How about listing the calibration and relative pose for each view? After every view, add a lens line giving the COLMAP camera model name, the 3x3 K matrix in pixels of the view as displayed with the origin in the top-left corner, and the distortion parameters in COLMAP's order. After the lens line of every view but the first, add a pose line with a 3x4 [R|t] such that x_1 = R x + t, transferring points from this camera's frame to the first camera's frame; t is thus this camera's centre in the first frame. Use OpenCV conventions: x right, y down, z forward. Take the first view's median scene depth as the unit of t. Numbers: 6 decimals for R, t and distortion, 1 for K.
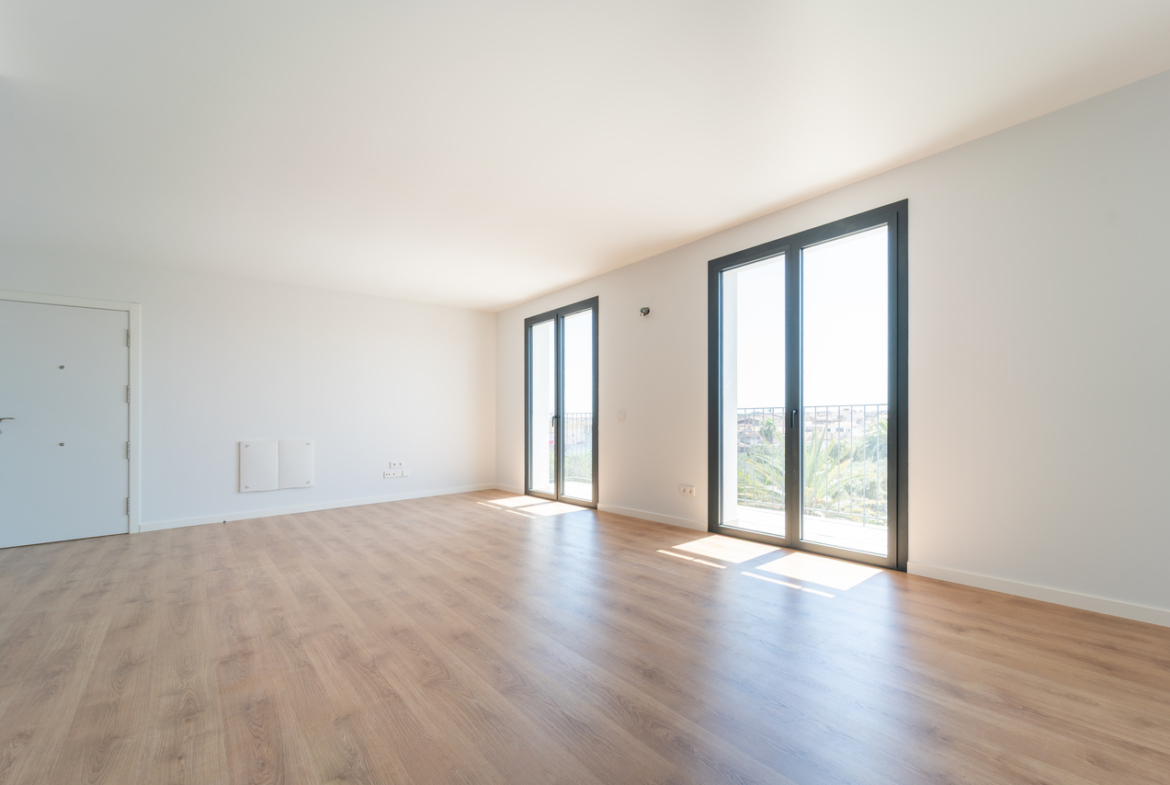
lens RADIAL K [[479.6, 0, 603.0], [0, 479.6, 408.9], [0, 0, 1]] dist [0.006641, -0.001727]
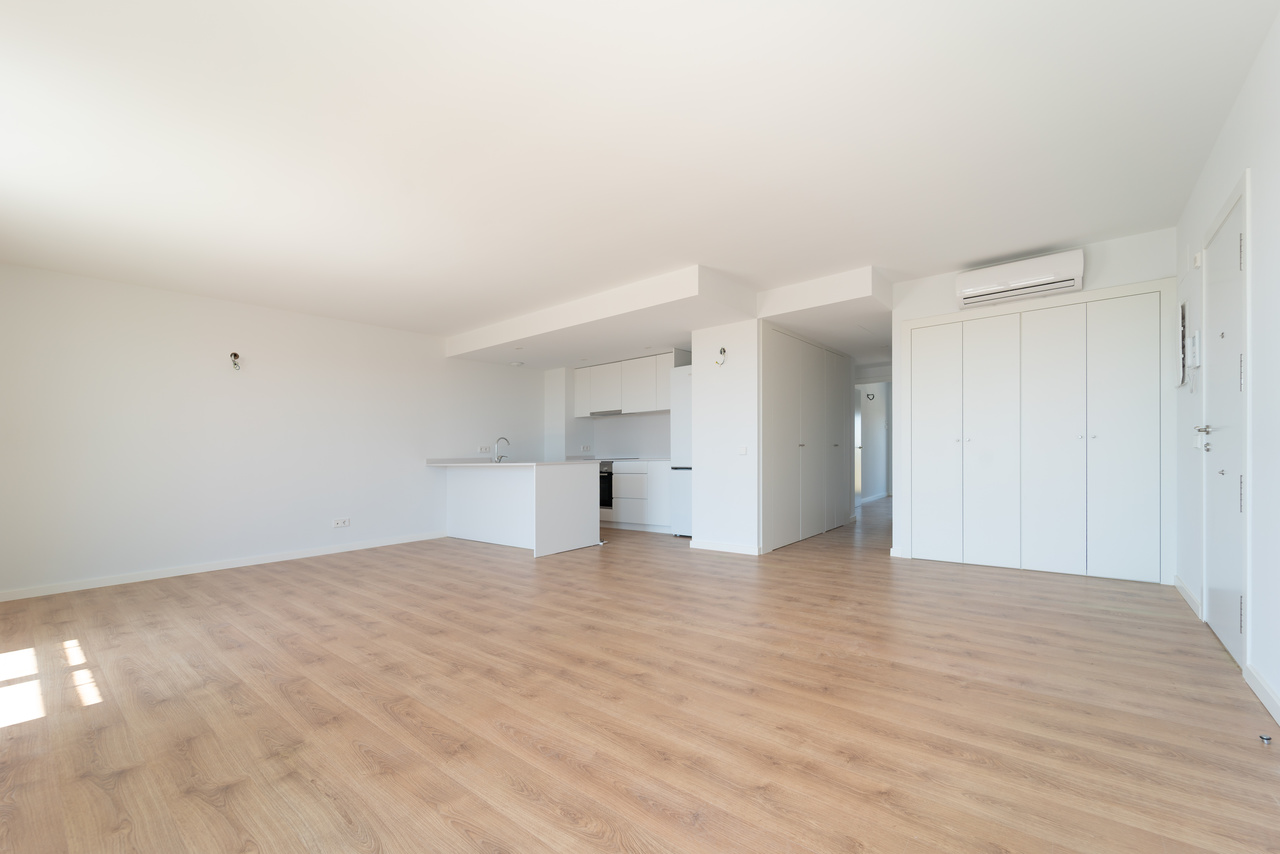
lens RADIAL K [[524.7, 0, 653.8], [0, 524.7, 446.4], [0, 0, 1]] dist [0.006641, -0.001727]
pose [[-0.984444, 0.036679, -0.171827, -0.490877], [0.041965, 0.998748, -0.027230, 0.042637], [0.170613, -0.034017, -0.984751, 1.952023]]
